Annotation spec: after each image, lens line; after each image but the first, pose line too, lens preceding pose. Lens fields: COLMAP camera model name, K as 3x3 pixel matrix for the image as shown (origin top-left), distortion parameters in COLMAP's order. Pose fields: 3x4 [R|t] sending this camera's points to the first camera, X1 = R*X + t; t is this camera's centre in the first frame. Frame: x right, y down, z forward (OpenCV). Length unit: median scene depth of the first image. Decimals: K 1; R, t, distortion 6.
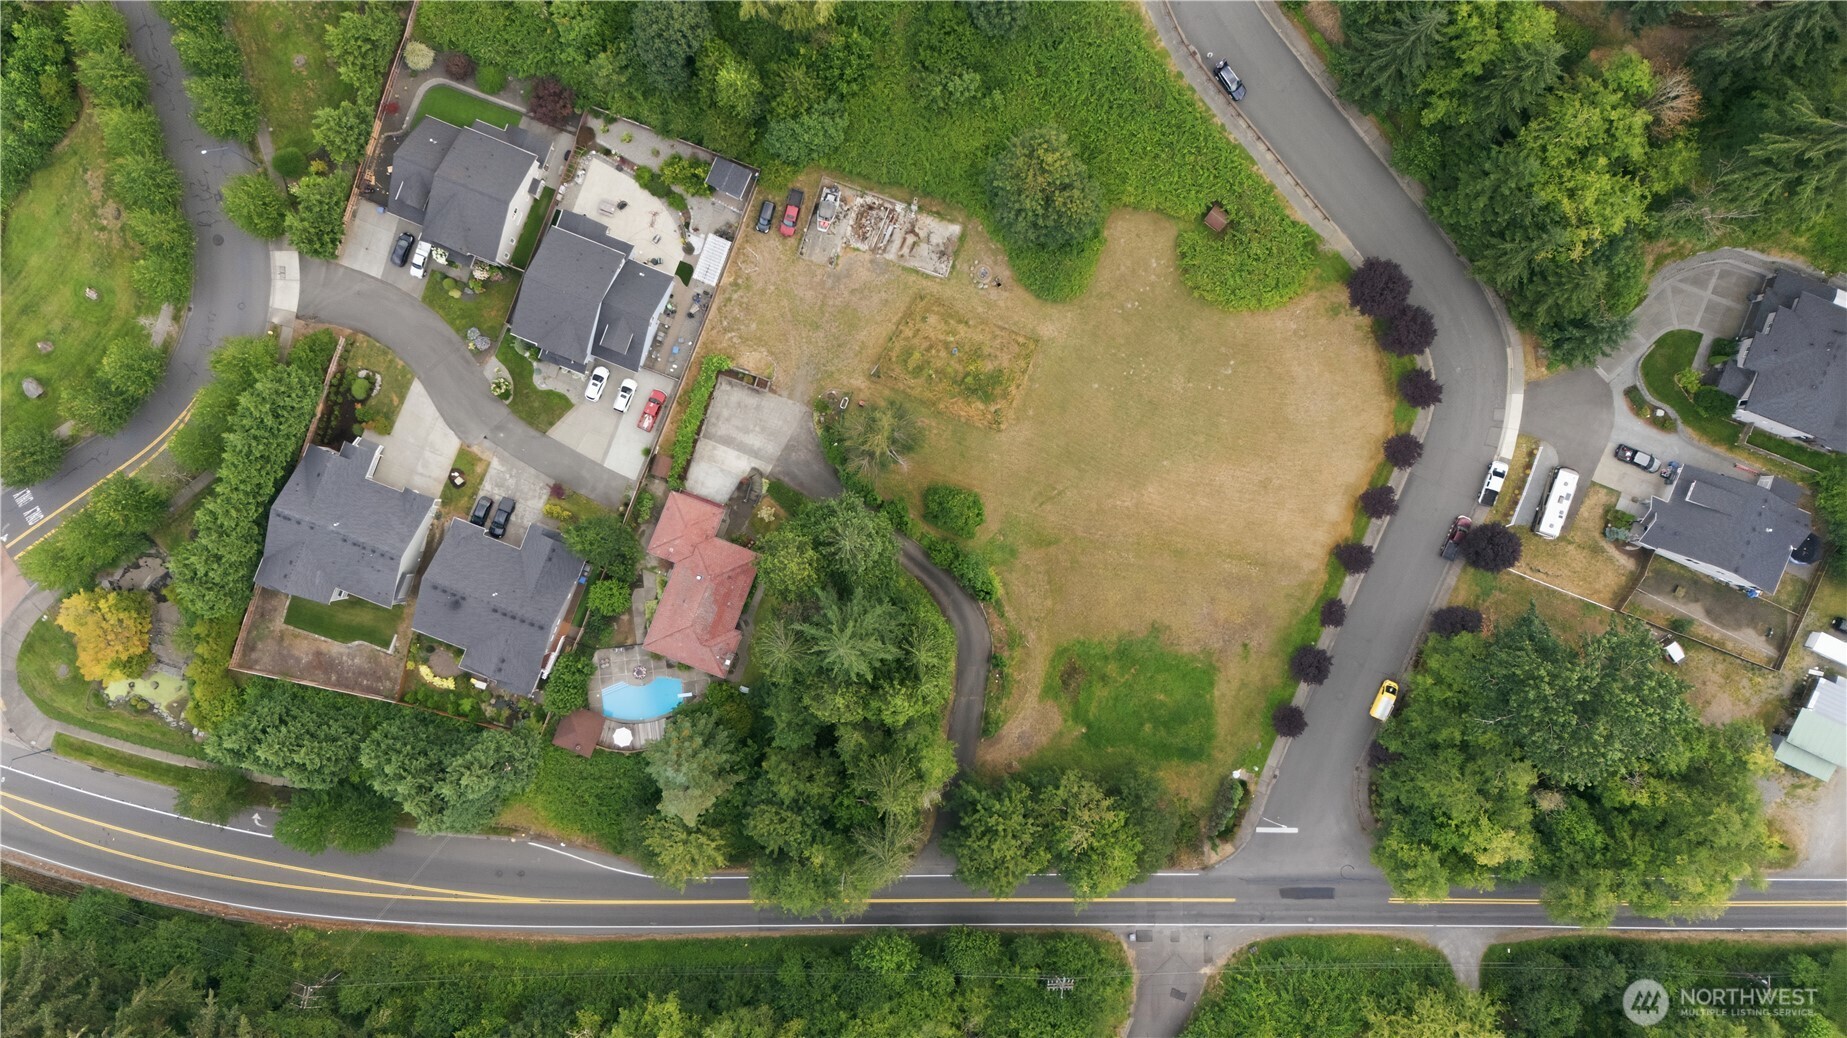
lens RADIAL K [[1357.5, 0, 933.4], [0, 1357.5, 517.9], [0, 0, 1]] dist [0.048760, -0.029044]
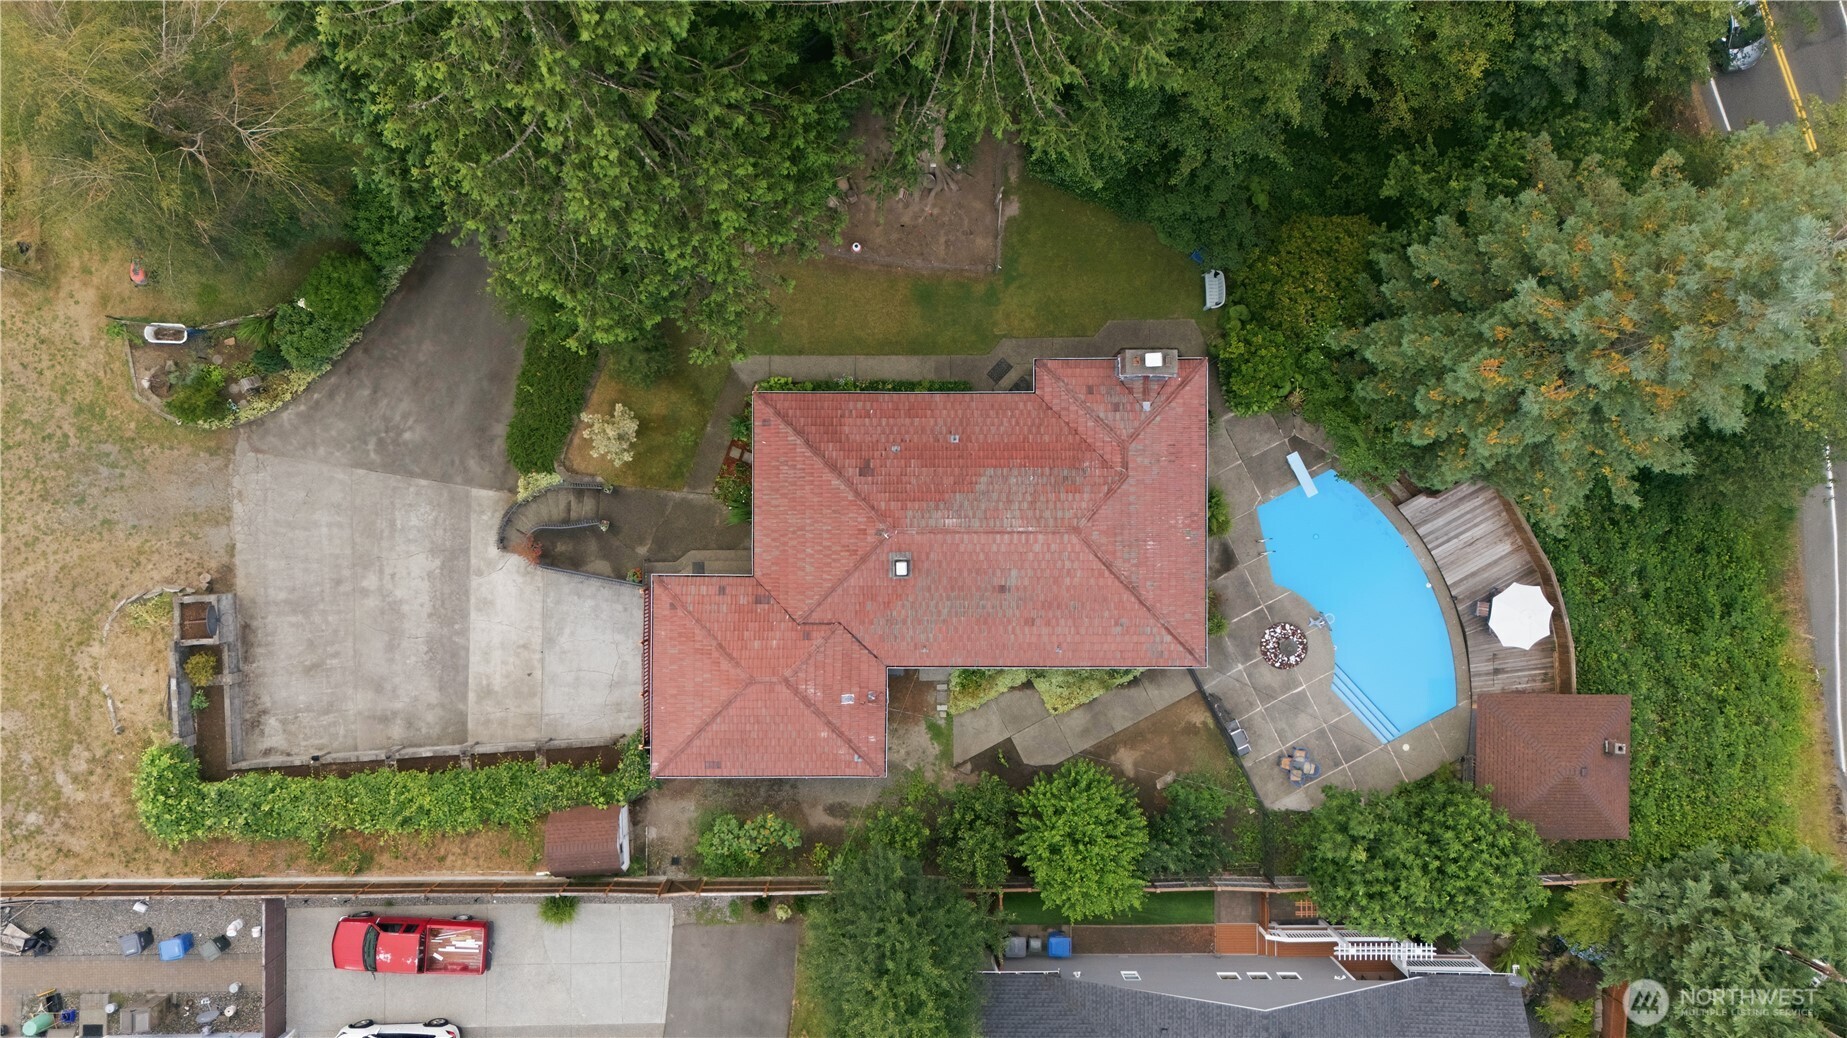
lens RADIAL K [[1357.5, 0, 930.7], [0, 1357.5, 529.3], [0, 0, 1]] dist [0.048760, -0.029044]
pose [[-0.360863, -0.930229, -0.066727, -0.145338], [0.931587, -0.362904, 0.021116, 0.045424], [-0.043858, -0.054543, 0.997548, 0.712049]]
